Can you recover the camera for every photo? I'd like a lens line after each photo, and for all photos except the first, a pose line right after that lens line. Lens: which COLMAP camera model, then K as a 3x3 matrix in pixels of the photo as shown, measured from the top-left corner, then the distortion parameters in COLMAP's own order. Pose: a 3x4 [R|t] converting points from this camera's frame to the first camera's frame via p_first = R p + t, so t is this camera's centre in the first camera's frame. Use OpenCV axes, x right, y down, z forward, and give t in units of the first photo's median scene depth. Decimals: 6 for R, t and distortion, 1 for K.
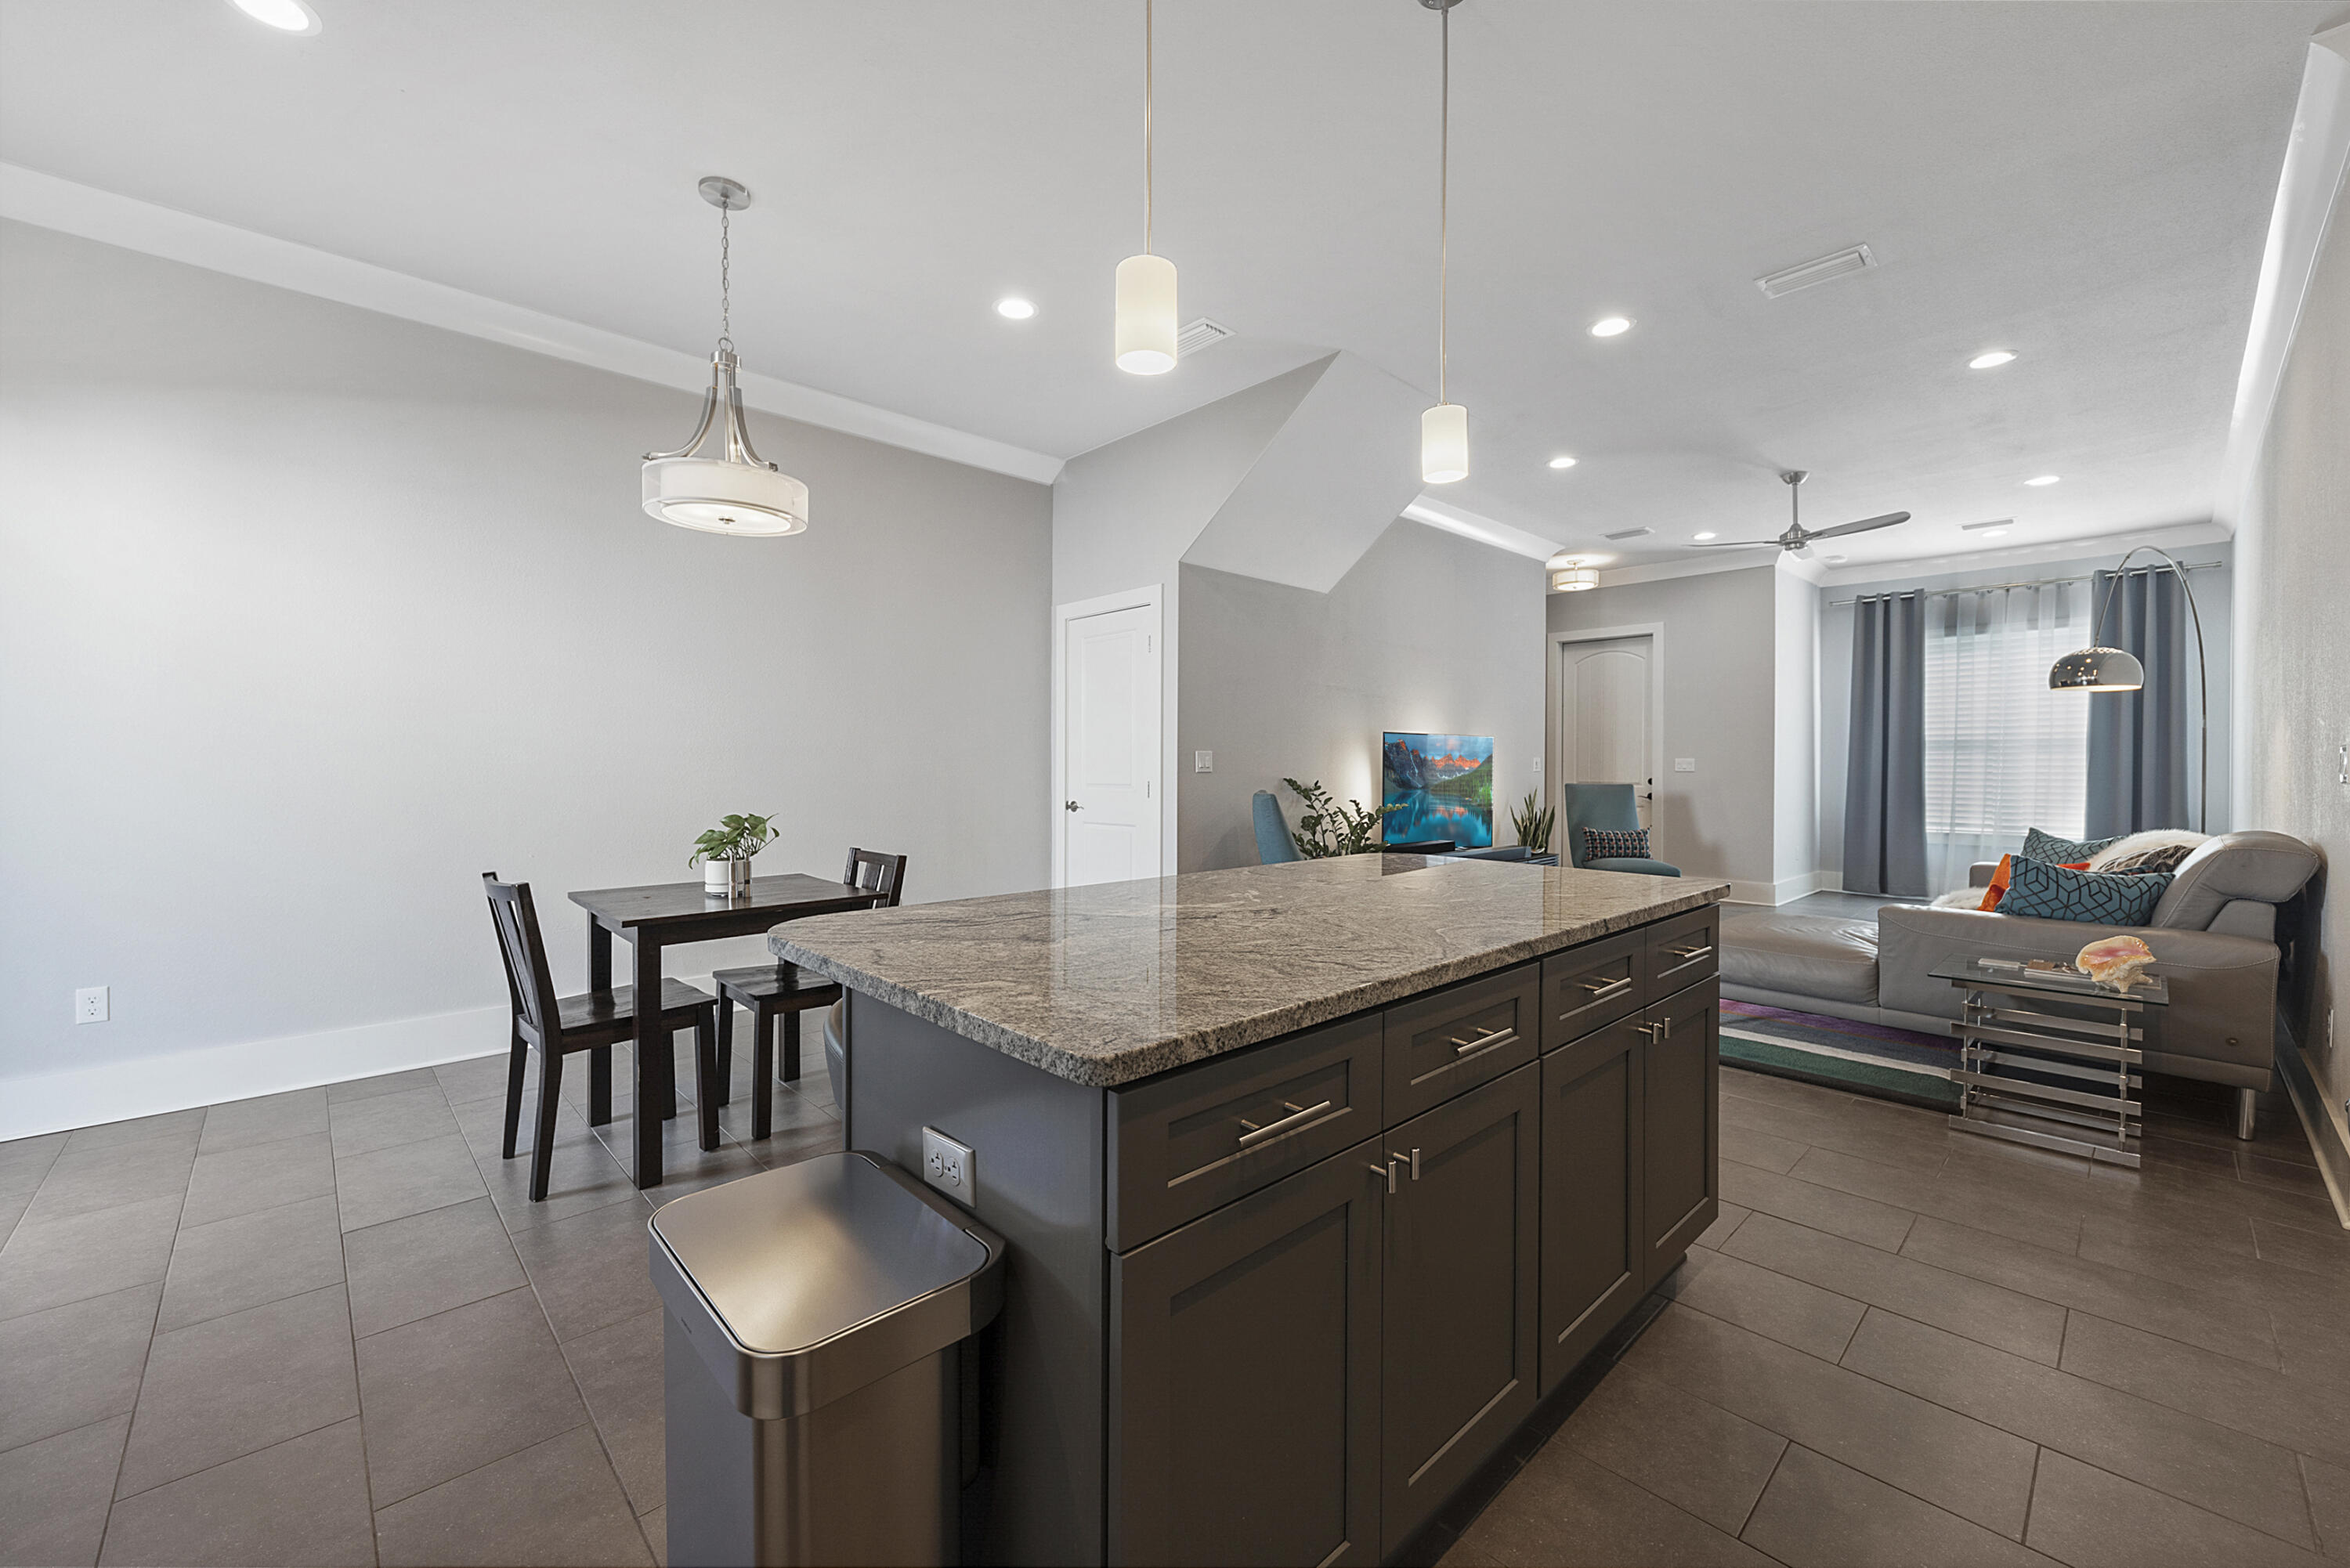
lens RADIAL K [[909.6, 0, 1169.4], [0, 909.6, 773.2], [0, 0, 1]] dist [0.001111, -0.000164]
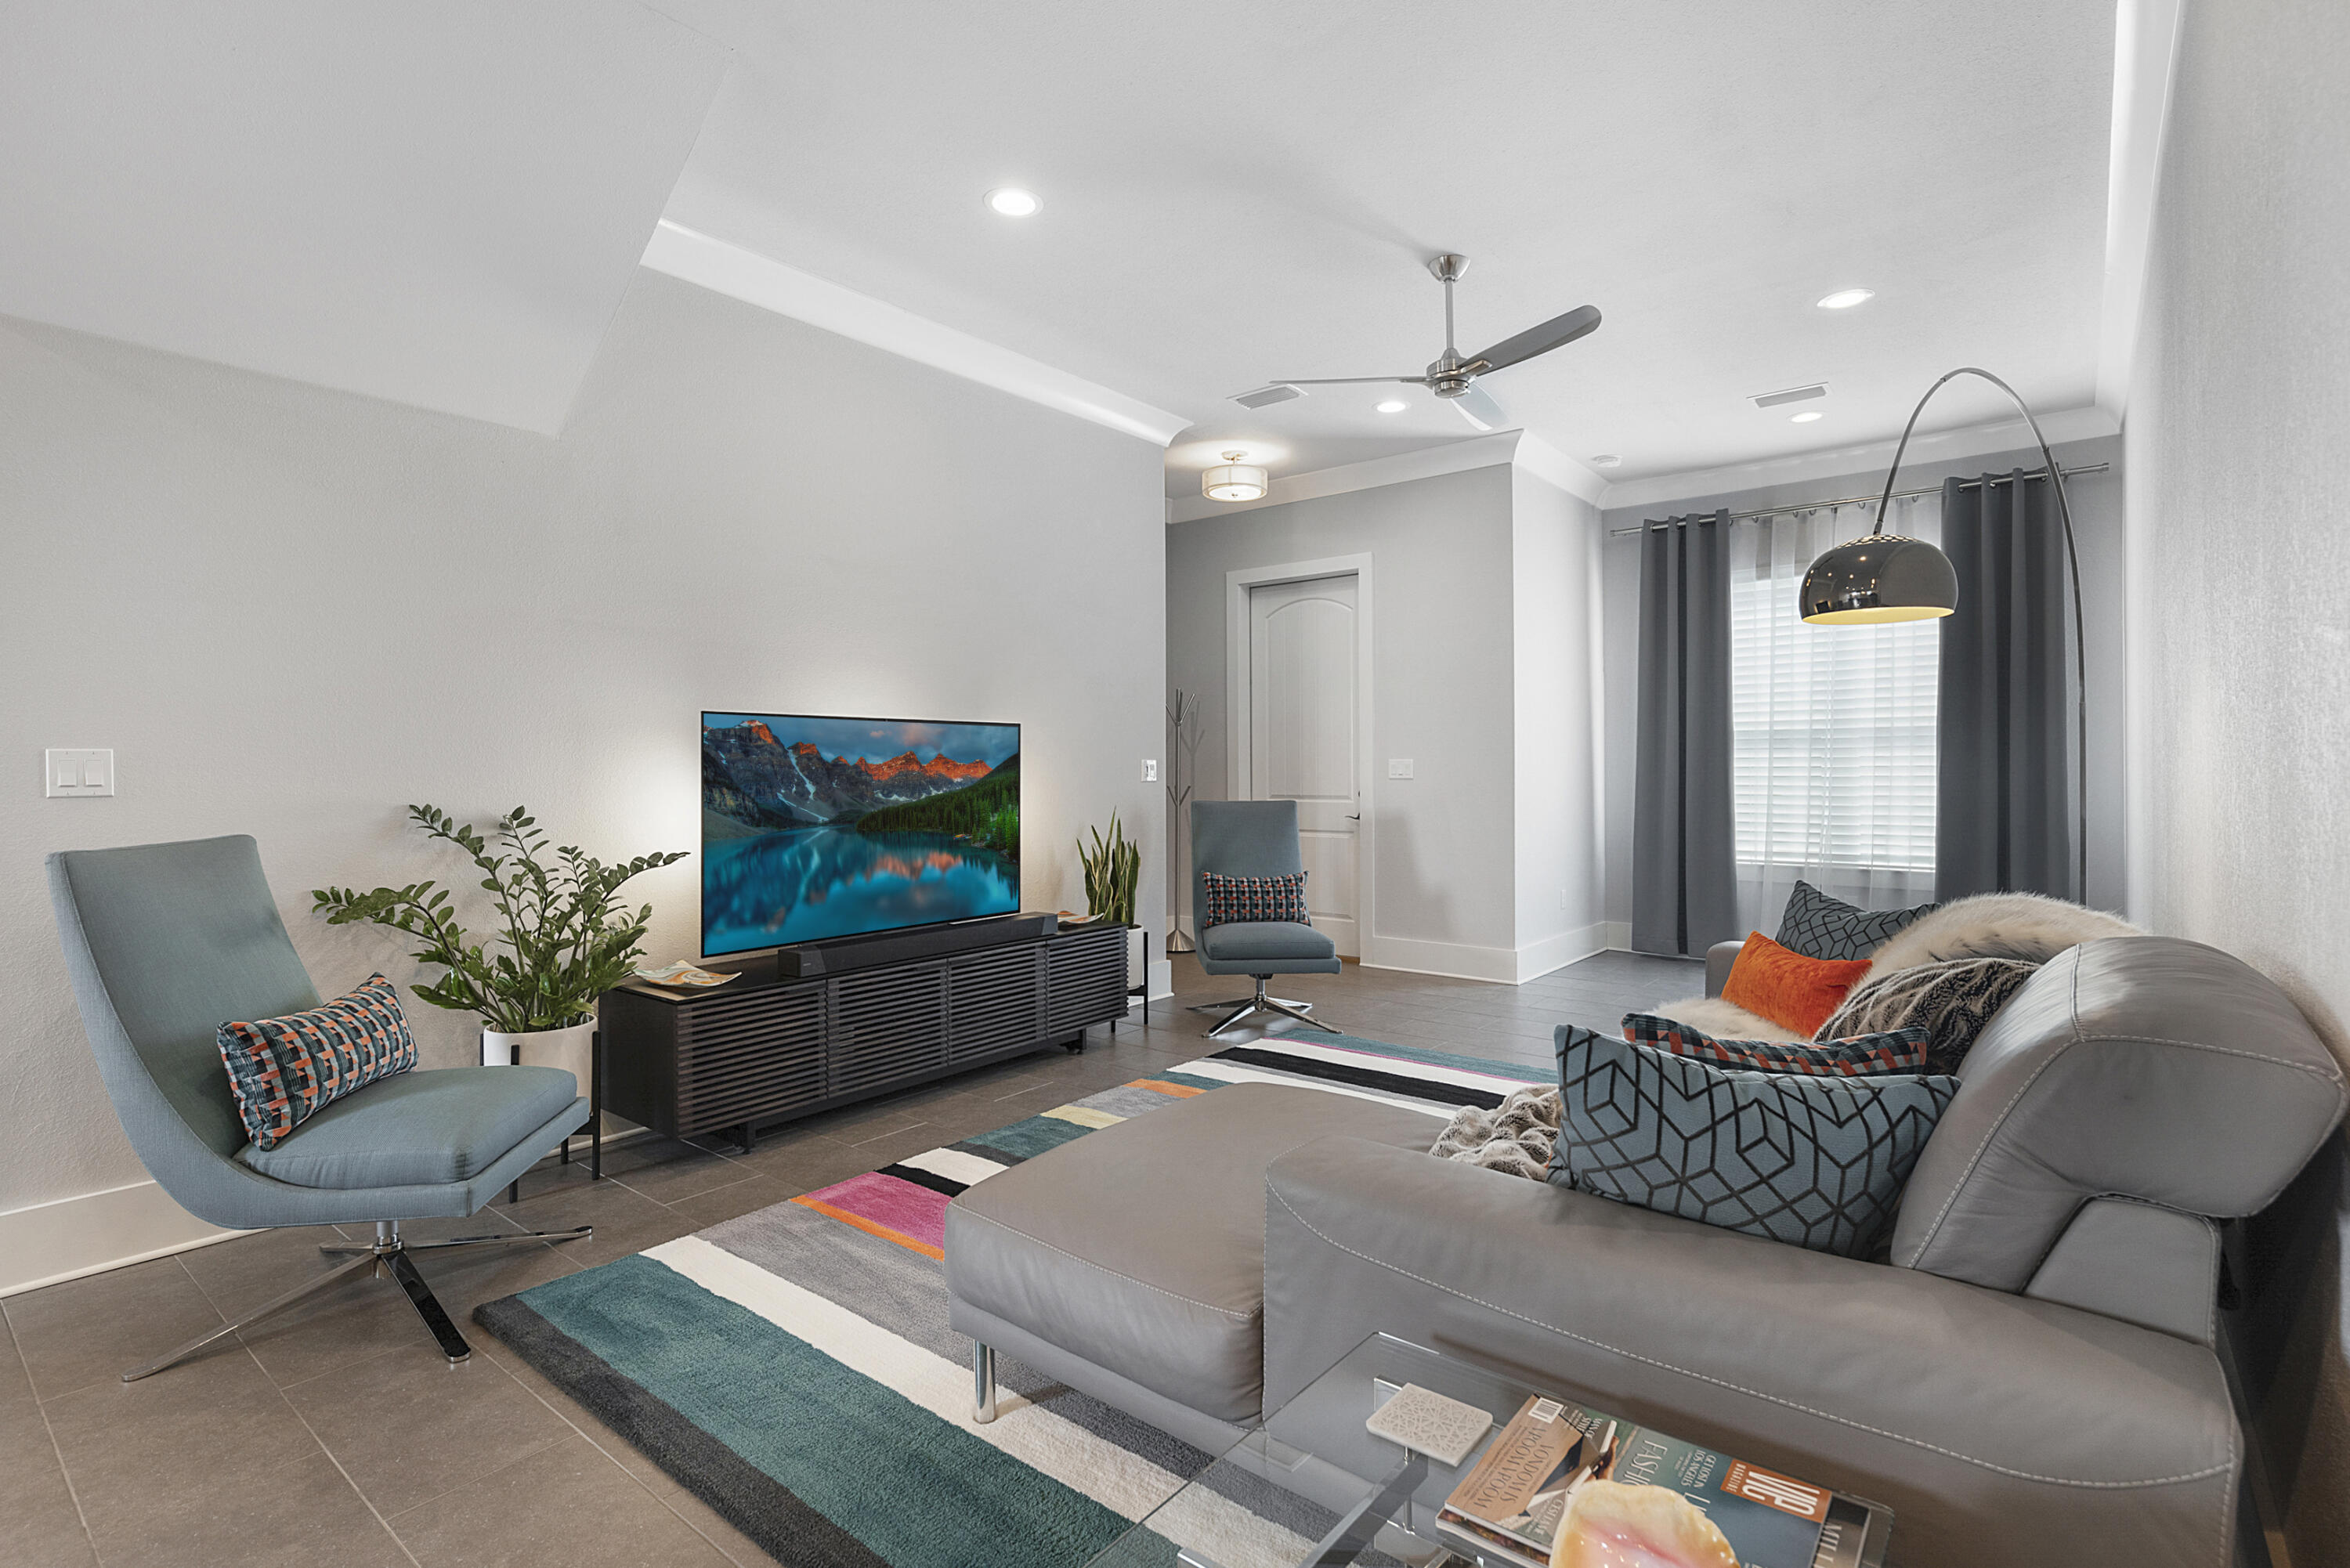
lens RADIAL K [[1095.6, 0, 1173.8], [0, 1095.6, 770.7], [0, 0, 1]] dist [0.022715, -0.000474]
pose [[0.988799, -0.007735, 0.149055, 0.365013], [0.009077, 0.999924, -0.008330, -0.003308], [-0.148979, 0.009590, 0.988794, 0.305456]]
